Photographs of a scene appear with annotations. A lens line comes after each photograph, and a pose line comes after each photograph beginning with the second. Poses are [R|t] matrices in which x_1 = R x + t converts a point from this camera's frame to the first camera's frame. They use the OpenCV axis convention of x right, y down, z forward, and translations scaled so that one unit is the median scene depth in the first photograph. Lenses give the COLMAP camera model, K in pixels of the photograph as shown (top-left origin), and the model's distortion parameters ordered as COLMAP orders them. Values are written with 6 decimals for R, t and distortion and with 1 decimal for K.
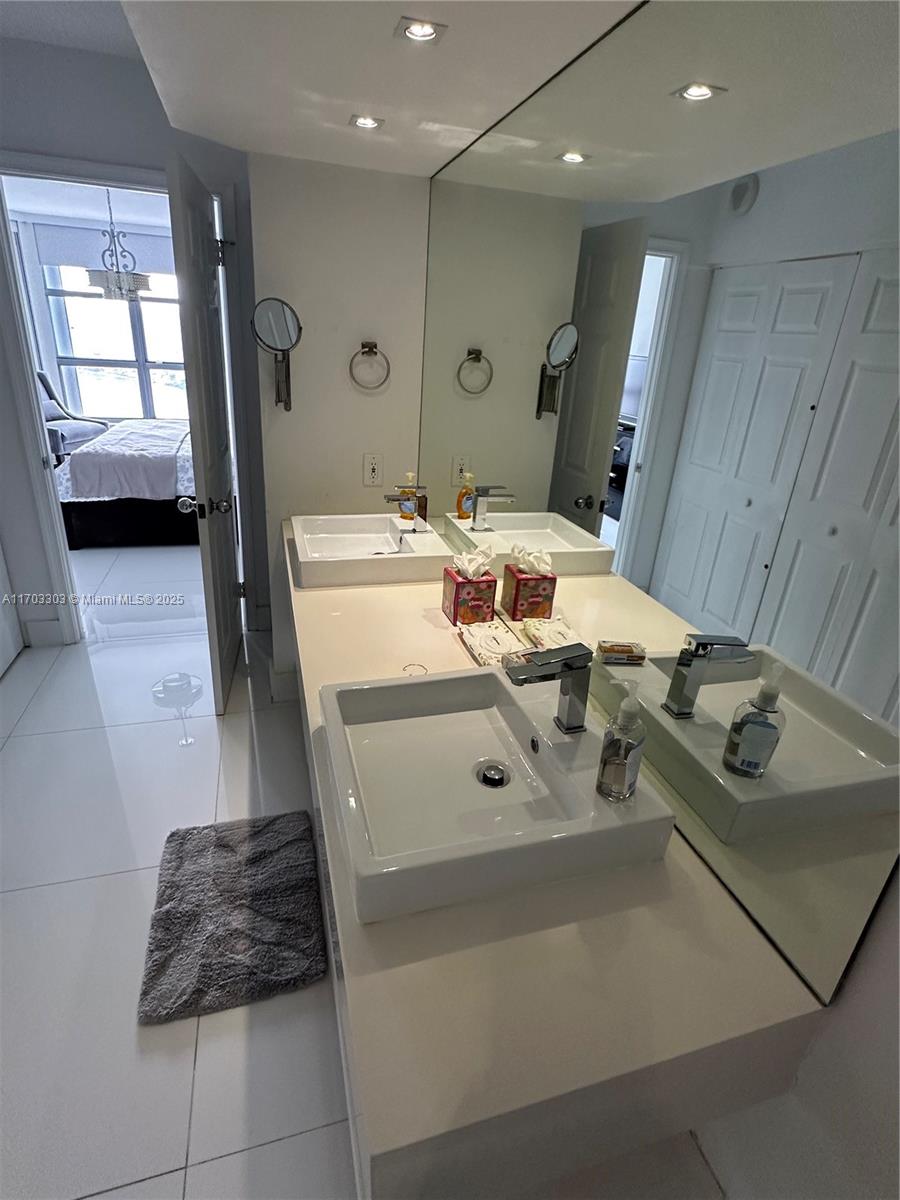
lens RADIAL K [[606.8, 0, 450.0], [0, 606.8, 600.0], [0, 0, 1]] dist [-0.003407, 0.000151]
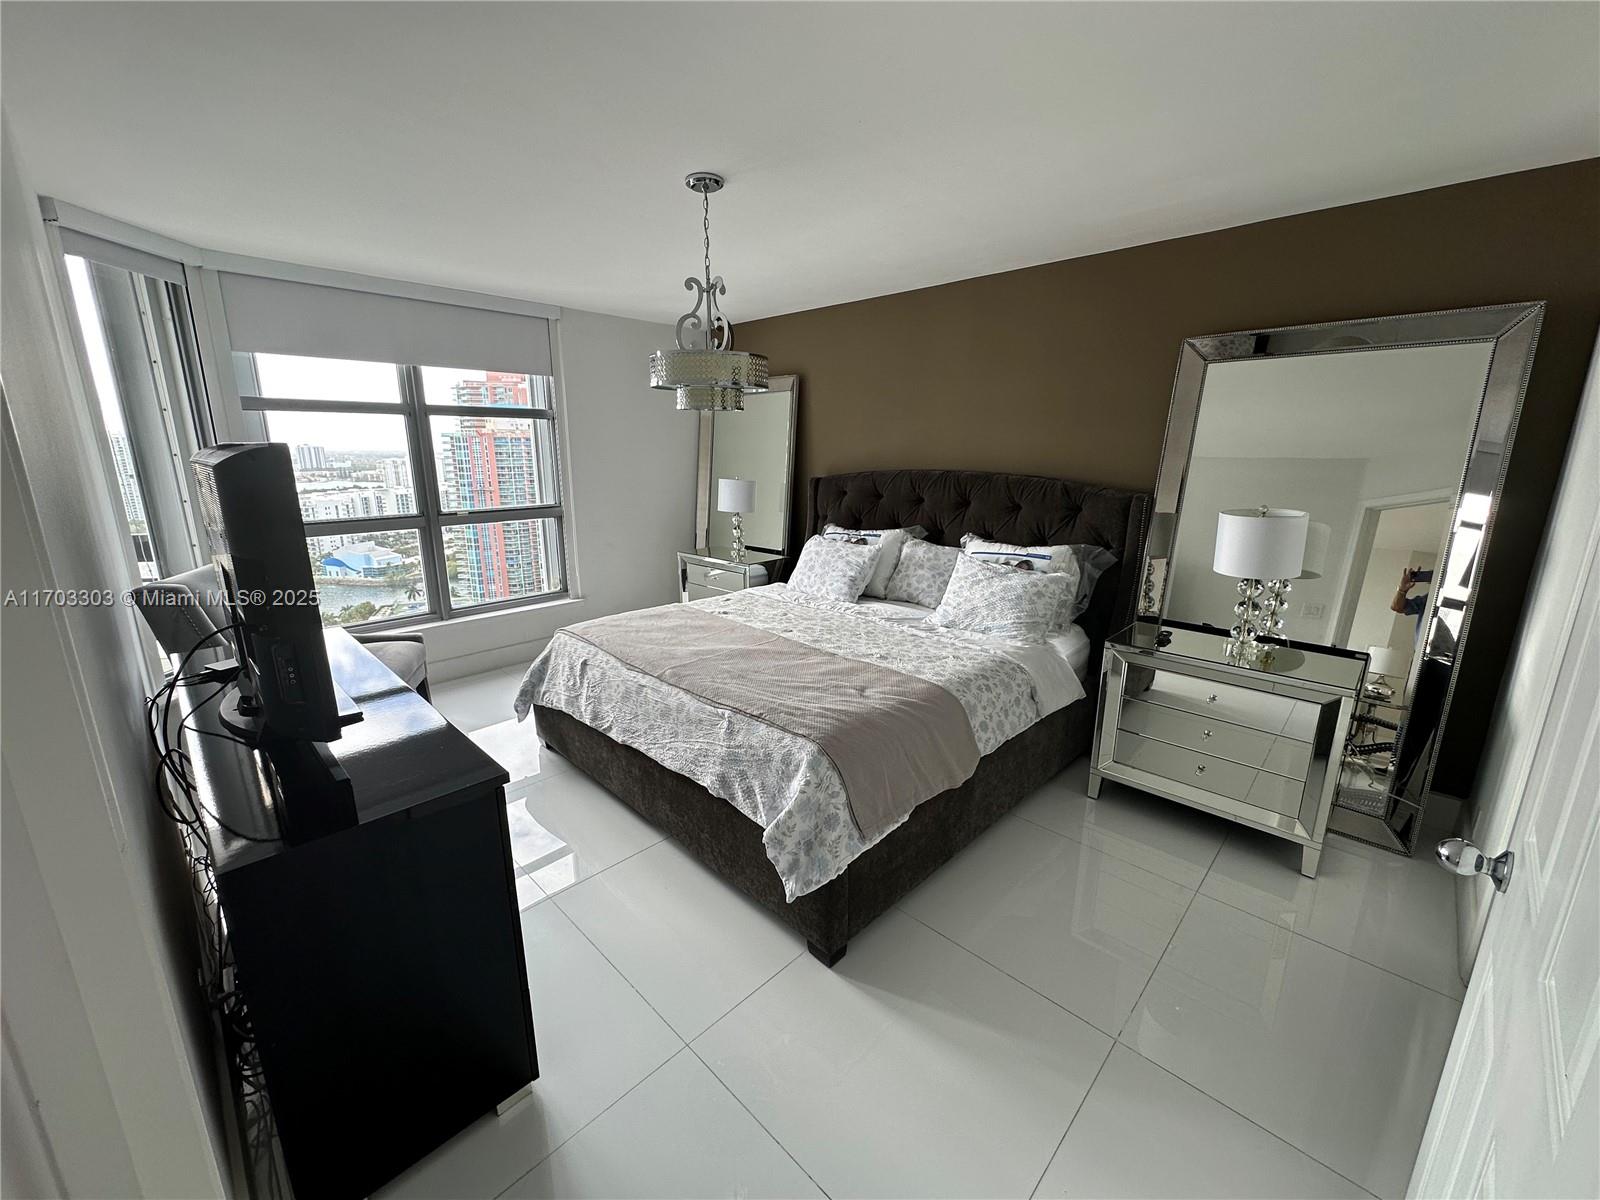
lens RADIAL K [[641.4, 0, 796.6], [0, 641.4, 596.9], [0, 0, 1]] dist [0.016160, 0.000107]
pose [[0.874489, -0.173544, 0.452937, -0.573728], [0.243521, 0.964669, -0.100553, -0.206937], [-0.419484, 0.198232, 0.885854, 0.399231]]
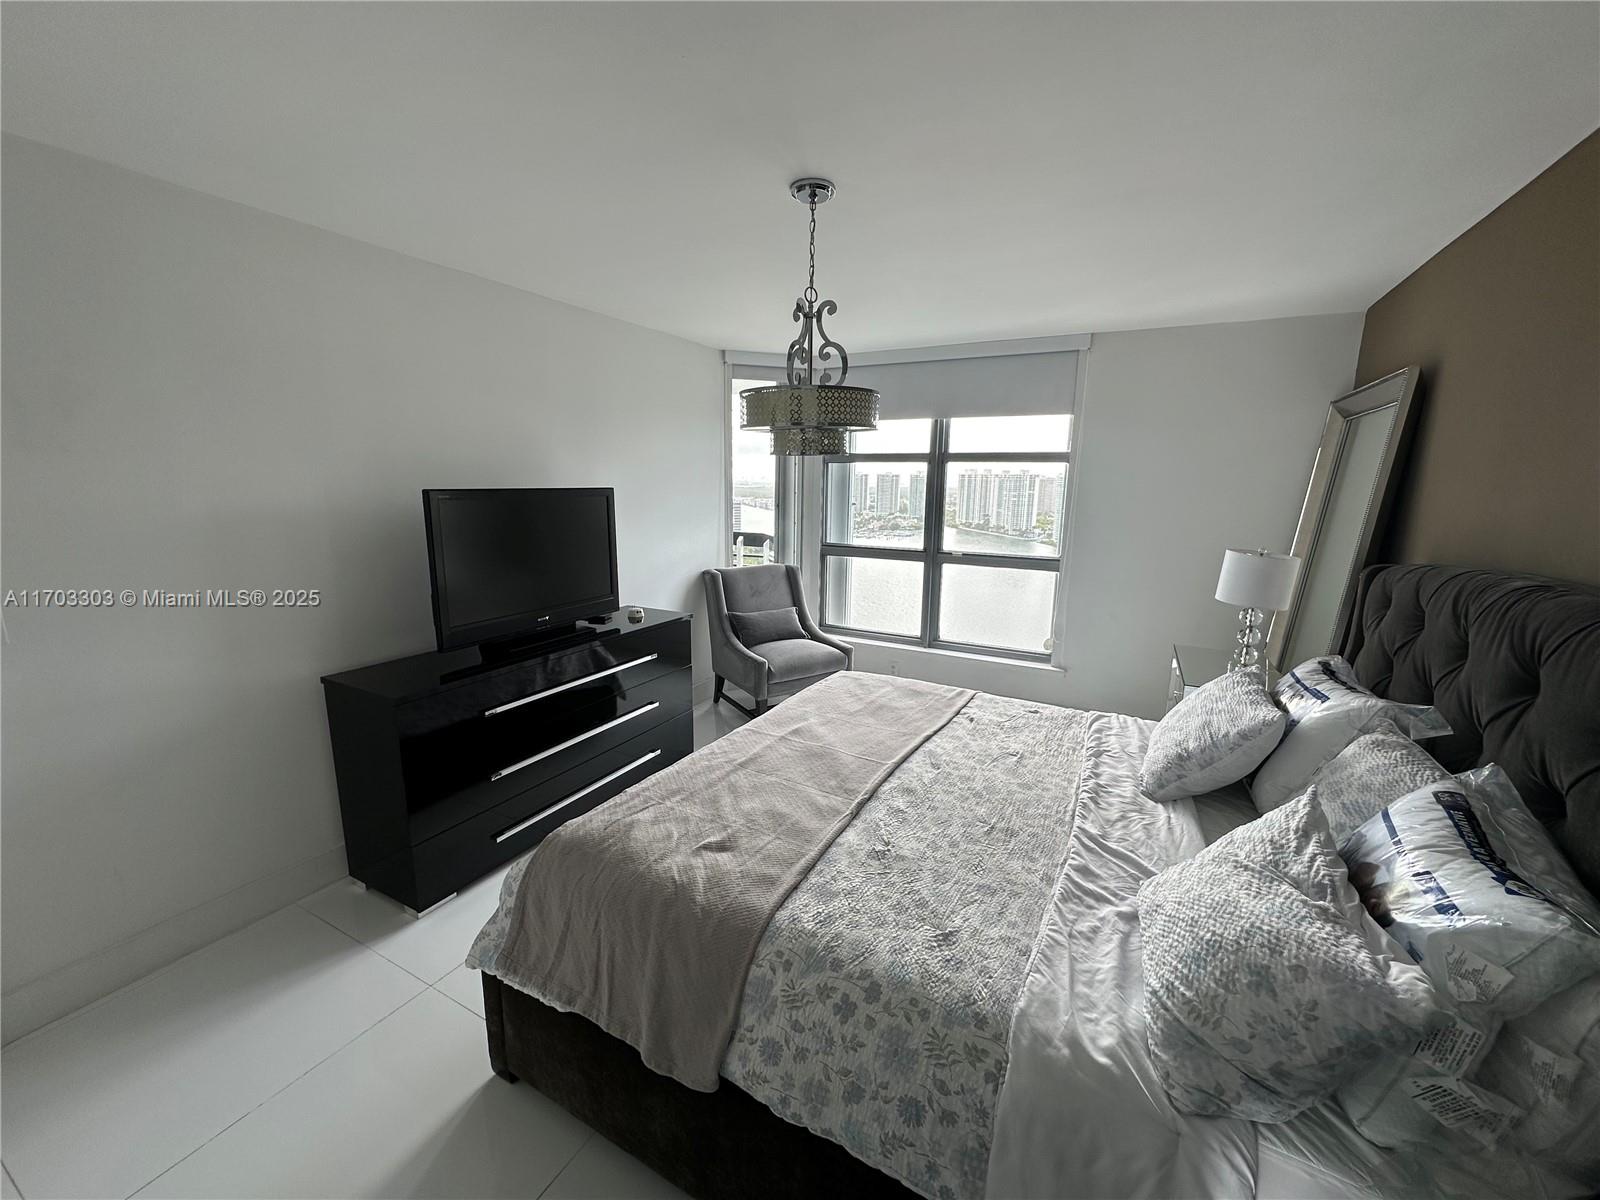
lens RADIAL K [[641.4, 0, 796.6], [0, 641.4, 596.9], [0, 0, 1]] dist [0.016160, 0.000107]
pose [[0.710845, 0.075212, -0.699316, -0.169781], [-0.250563, 0.956115, -0.151863, -0.249927], [0.657205, 0.283174, 0.698494, 0.539096]]
